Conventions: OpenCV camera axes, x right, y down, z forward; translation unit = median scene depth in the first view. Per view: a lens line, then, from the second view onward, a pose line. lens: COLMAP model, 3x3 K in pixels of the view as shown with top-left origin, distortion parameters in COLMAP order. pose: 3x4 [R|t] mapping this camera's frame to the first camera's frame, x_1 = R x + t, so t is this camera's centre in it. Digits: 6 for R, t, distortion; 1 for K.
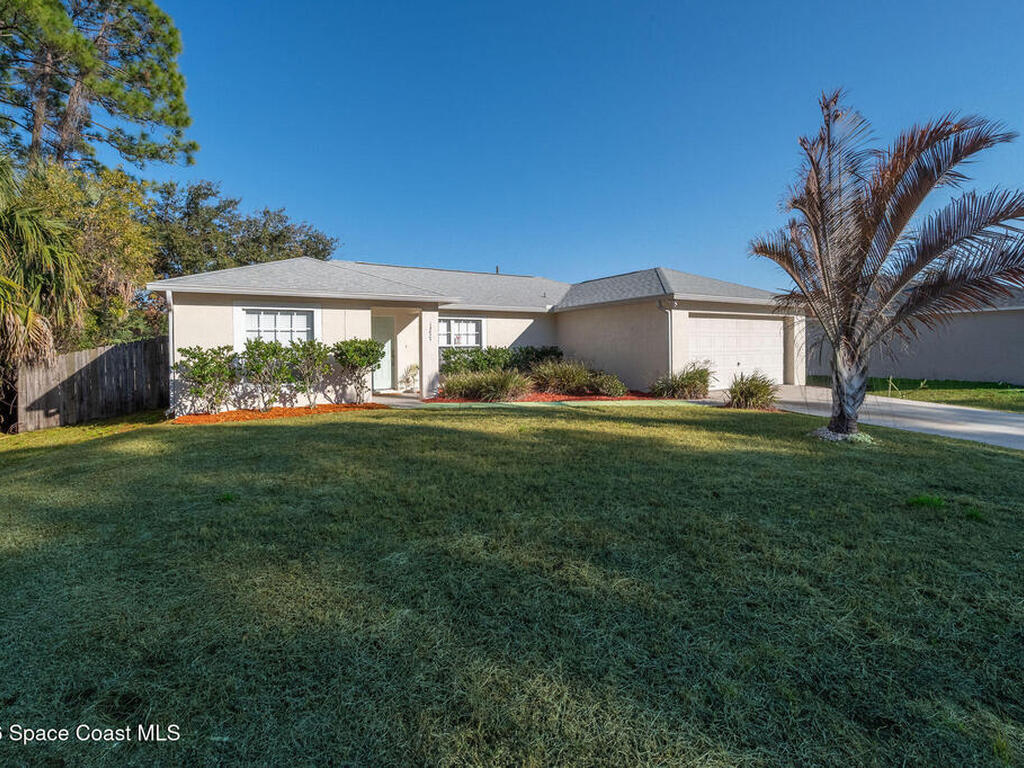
lens RADIAL K [[467.7, 0, 489.1], [0, 467.7, 347.0], [0, 0, 1]] dist [0.002778, 0.000423]
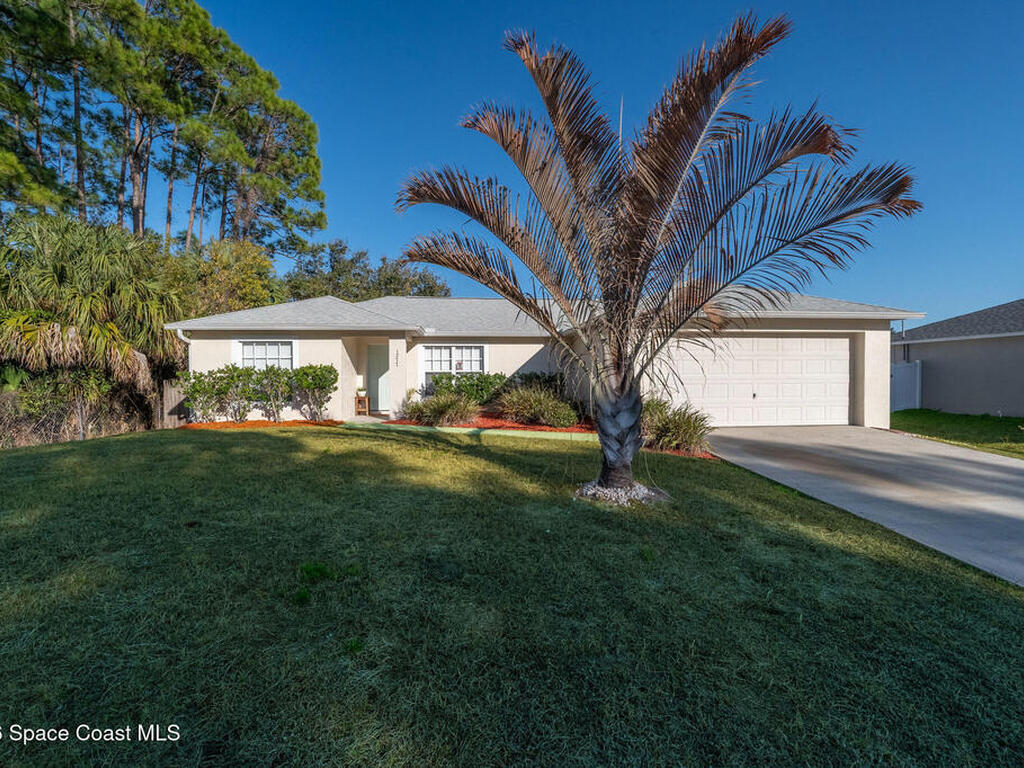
lens RADIAL K [[457.5, 0, 519.1], [0, 457.5, 377.2], [0, 0, 1]] dist [-0.001071, 0.000091]
pose [[0.904953, 0.007636, -0.425443, 0.488045], [-0.004908, 0.999960, 0.007508, 0.001619], [0.425483, -0.004706, 0.904954, 0.140116]]
